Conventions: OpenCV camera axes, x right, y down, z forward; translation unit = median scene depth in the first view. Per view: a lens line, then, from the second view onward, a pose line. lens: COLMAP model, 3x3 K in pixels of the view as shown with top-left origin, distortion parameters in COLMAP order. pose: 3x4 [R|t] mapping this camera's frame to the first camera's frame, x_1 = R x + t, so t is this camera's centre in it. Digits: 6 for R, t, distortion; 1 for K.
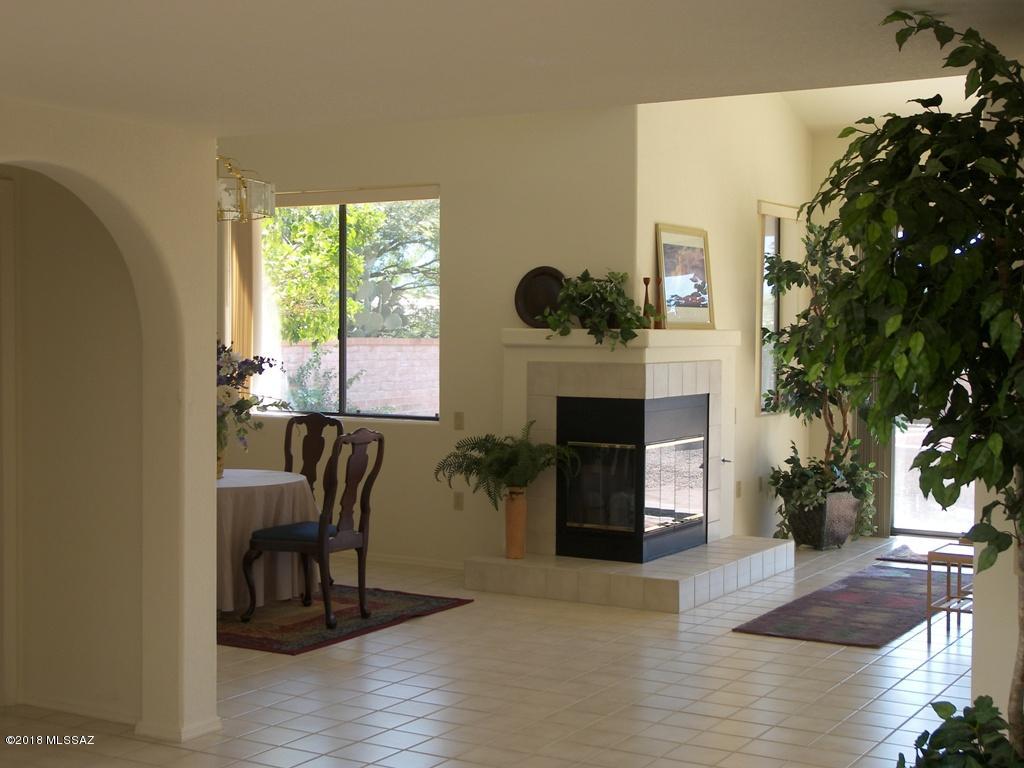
lens RADIAL K [[1500.0, 0, 512.0], [0, 1500.0, 384.0], [0, 0, 1]] dist [0.012213, 0.036864]
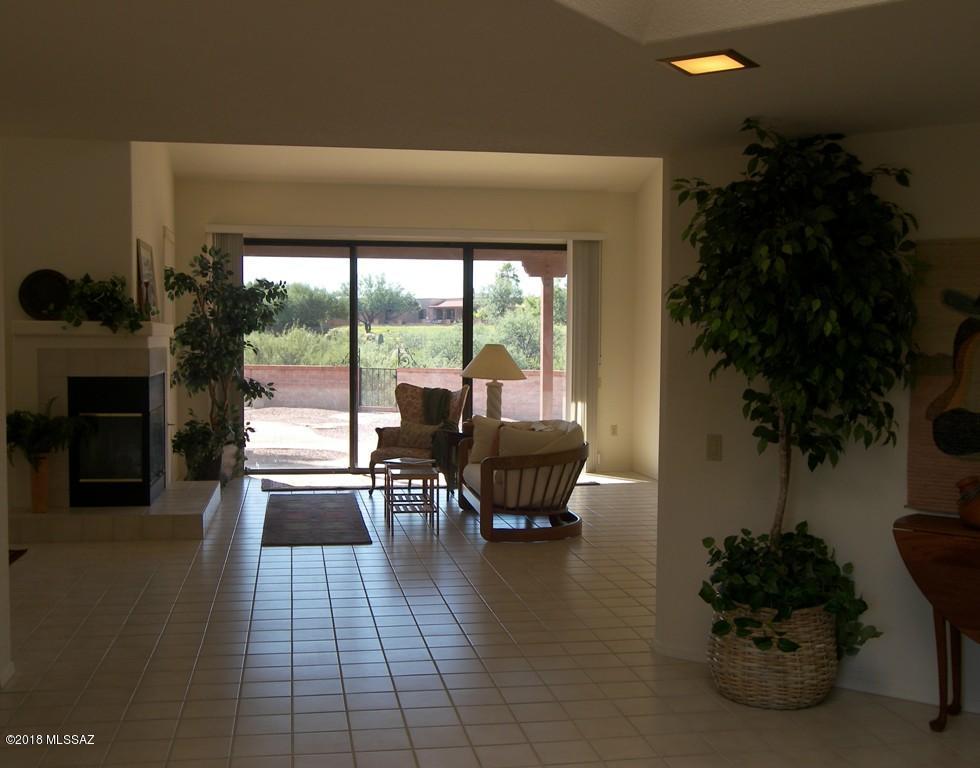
lens RADIAL K [[1103.7, 0, 490.0], [0, 1103.7, 384.0], [0, 0, 1]] dist [-0.023929, 0.008320]
pose [[0.762321, -0.027605, 0.646610, -0.285356], [0.022271, 0.999617, 0.016419, 0.007170], [-0.646816, 0.001884, 0.762644, 0.098211]]
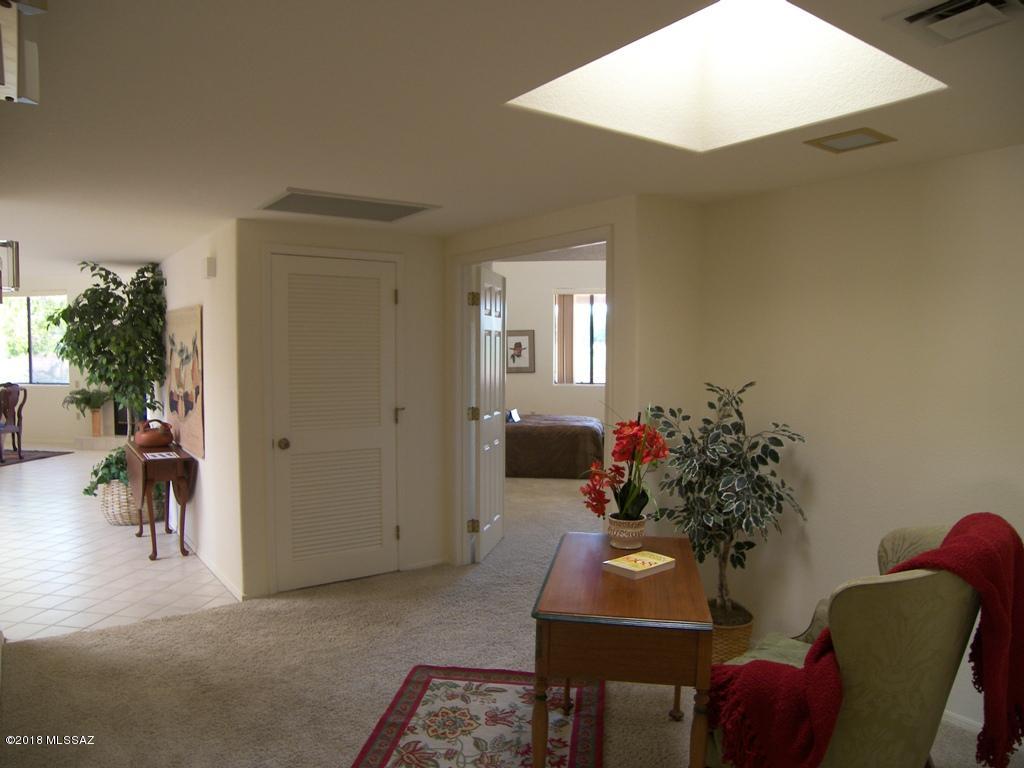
lens RADIAL K [[732.6, 0, 512.0], [0, 732.6, 384.0], [0, 0, 1]] dist [-0.141448, 0.099425]
pose [[0.934381, -0.017386, 0.355850, 0.239804], [0.013370, 0.999816, 0.013742, 0.018490], [-0.356024, -0.008082, 0.934442, -0.391424]]
